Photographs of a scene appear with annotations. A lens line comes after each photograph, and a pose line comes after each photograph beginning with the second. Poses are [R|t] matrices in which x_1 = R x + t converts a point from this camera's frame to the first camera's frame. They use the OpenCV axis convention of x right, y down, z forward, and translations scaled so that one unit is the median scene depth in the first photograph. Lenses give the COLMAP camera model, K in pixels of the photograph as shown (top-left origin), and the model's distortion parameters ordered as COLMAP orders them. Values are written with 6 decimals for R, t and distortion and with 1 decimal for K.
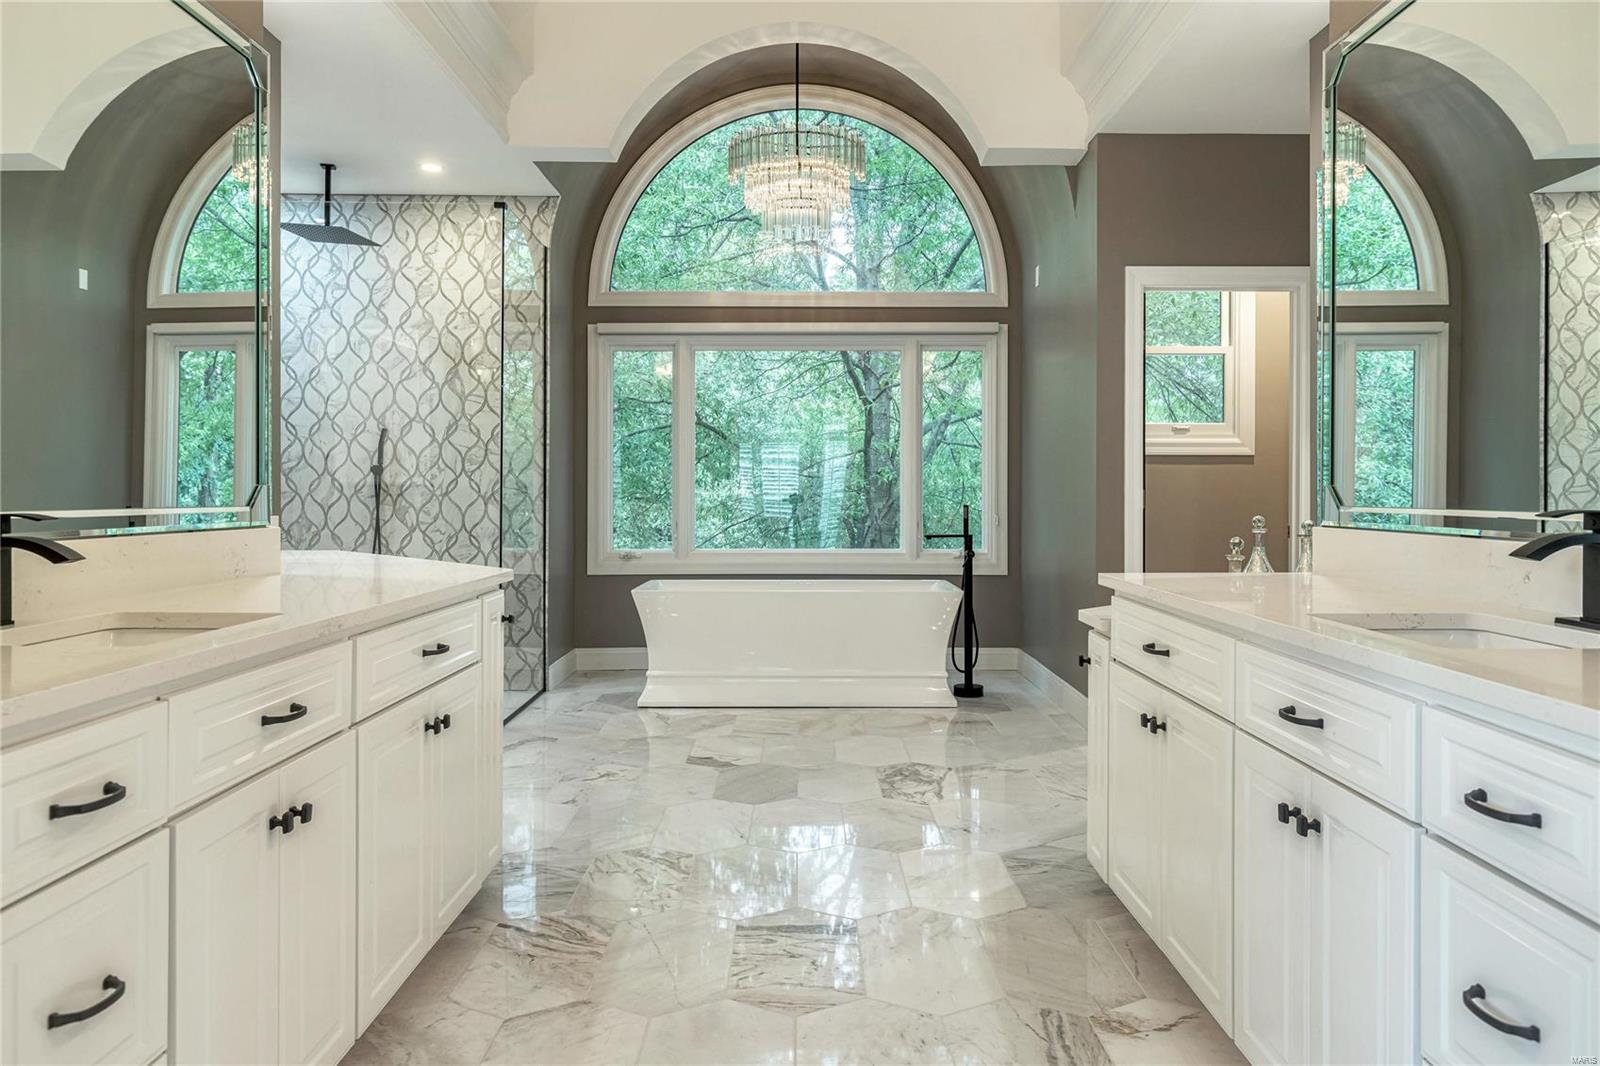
lens RADIAL K [[1124.4, 0, 797.5], [0, 1124.4, 495.1], [0, 0, 1]] dist [0.000965, -0.000345]
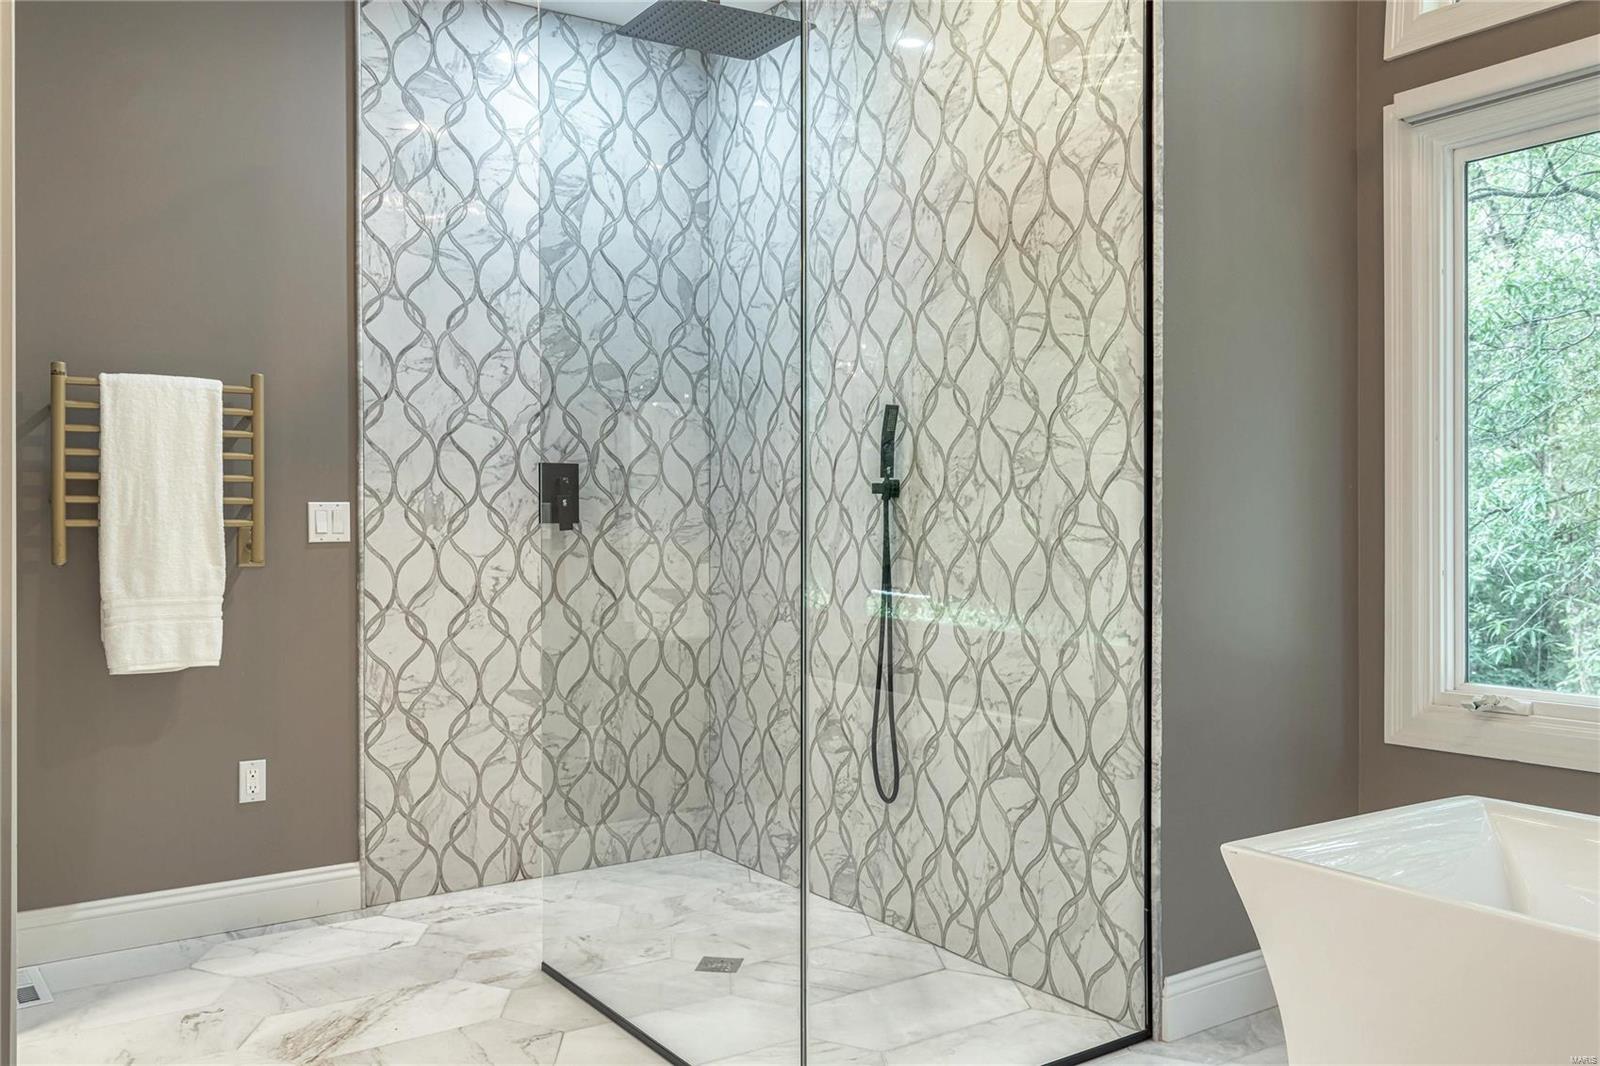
lens RADIAL K [[1294.0, 0, 800.0], [0, 1294.0, 533.0], [0, 0, 1]] dist [-0.002206, -0.001205]
pose [[0.566426, 0.004377, -0.824101, 0.079752], [-0.002650, 0.999990, 0.003489, -0.004603], [0.824108, 0.000208, 0.566433, 0.638506]]
